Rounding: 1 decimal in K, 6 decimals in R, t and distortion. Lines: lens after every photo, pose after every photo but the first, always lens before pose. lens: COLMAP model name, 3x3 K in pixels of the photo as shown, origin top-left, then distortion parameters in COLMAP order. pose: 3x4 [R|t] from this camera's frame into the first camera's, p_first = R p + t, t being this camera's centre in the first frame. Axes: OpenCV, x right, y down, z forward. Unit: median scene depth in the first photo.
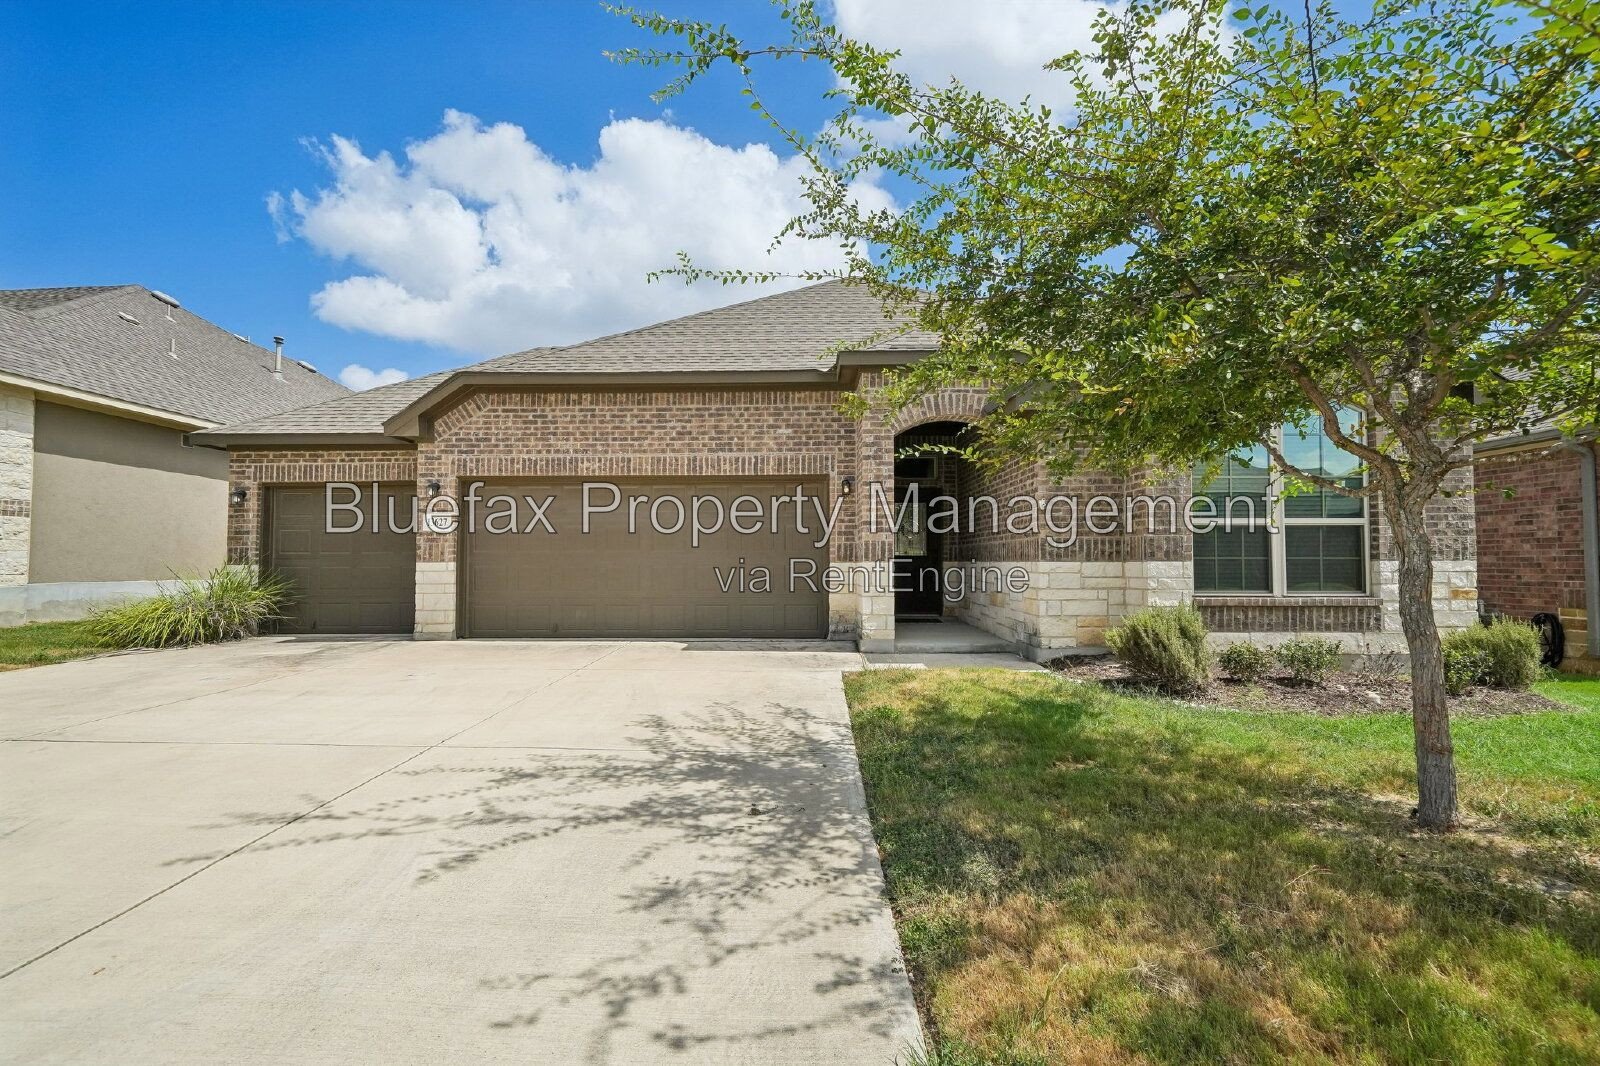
lens RADIAL K [[709.6, 0, 795.0], [0, 709.6, 539.4], [0, 0, 1]] dist [-0.005074, -0.000086]
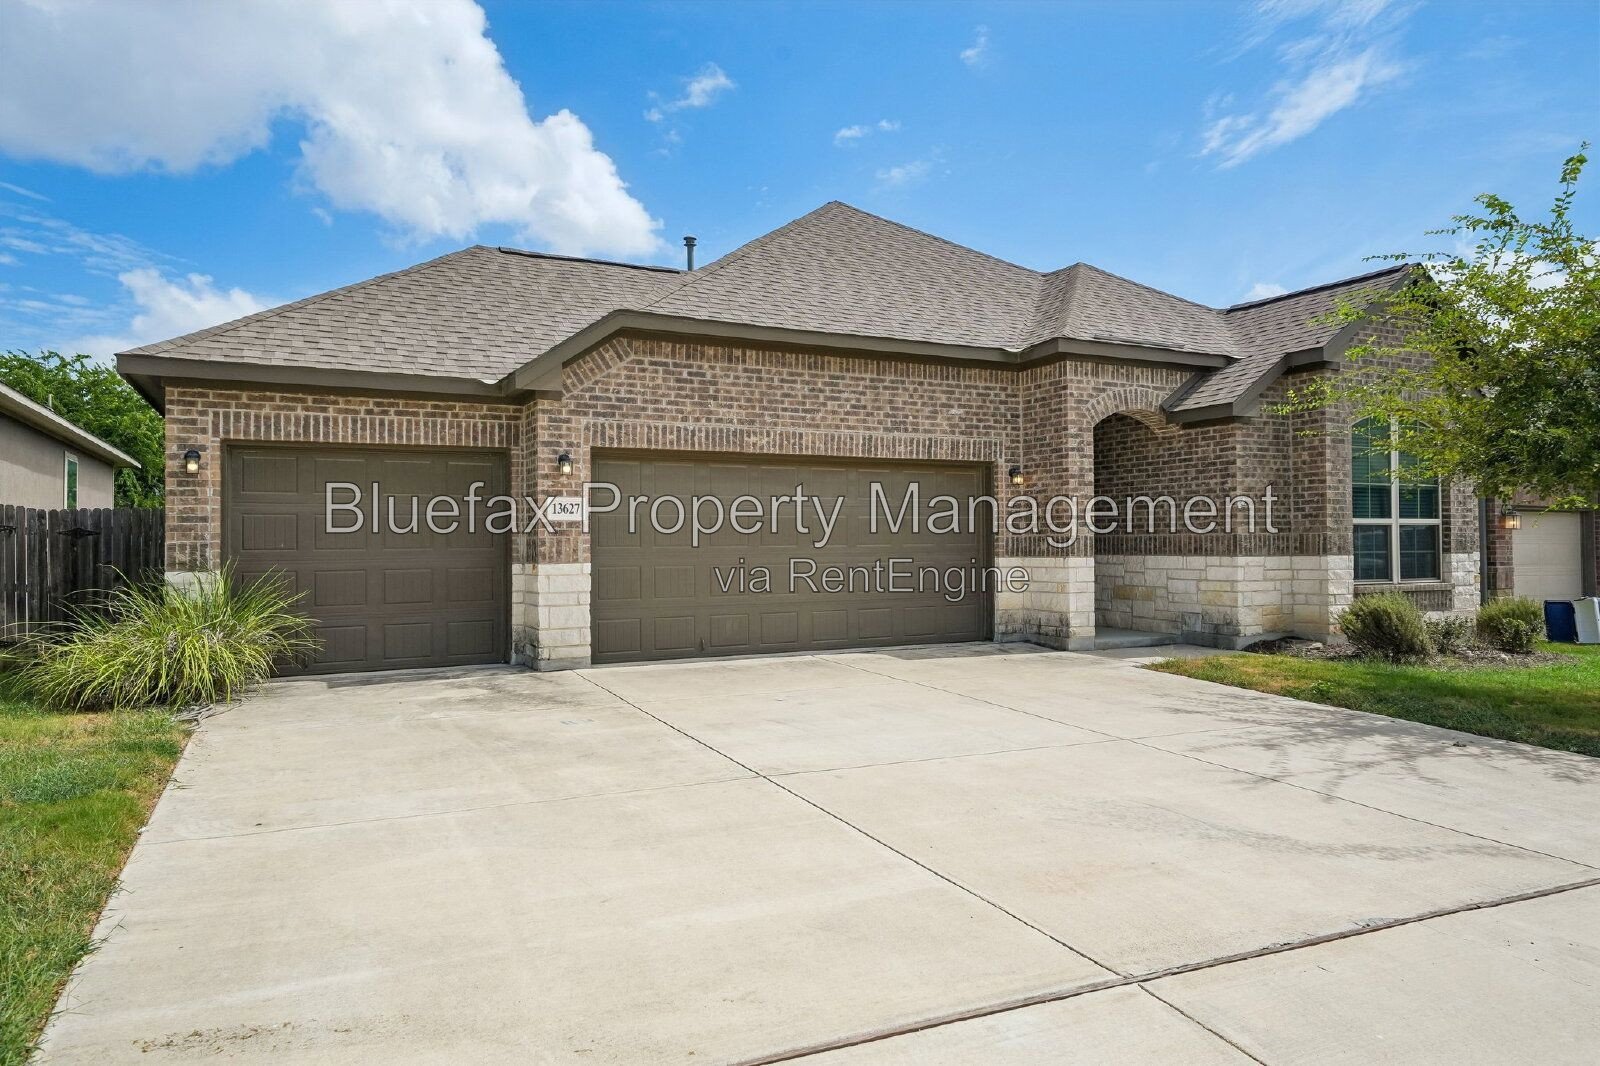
lens RADIAL K [[1082.7, 0, 802.4], [0, 1082.7, 529.3], [0, 0, 1]] dist [0.028189, 0.002503]
pose [[0.874690, 0.002671, 0.484676, -0.838684], [-0.009763, 0.999879, 0.012109, -0.018737], [-0.484585, -0.015323, 0.874610, -0.101135]]
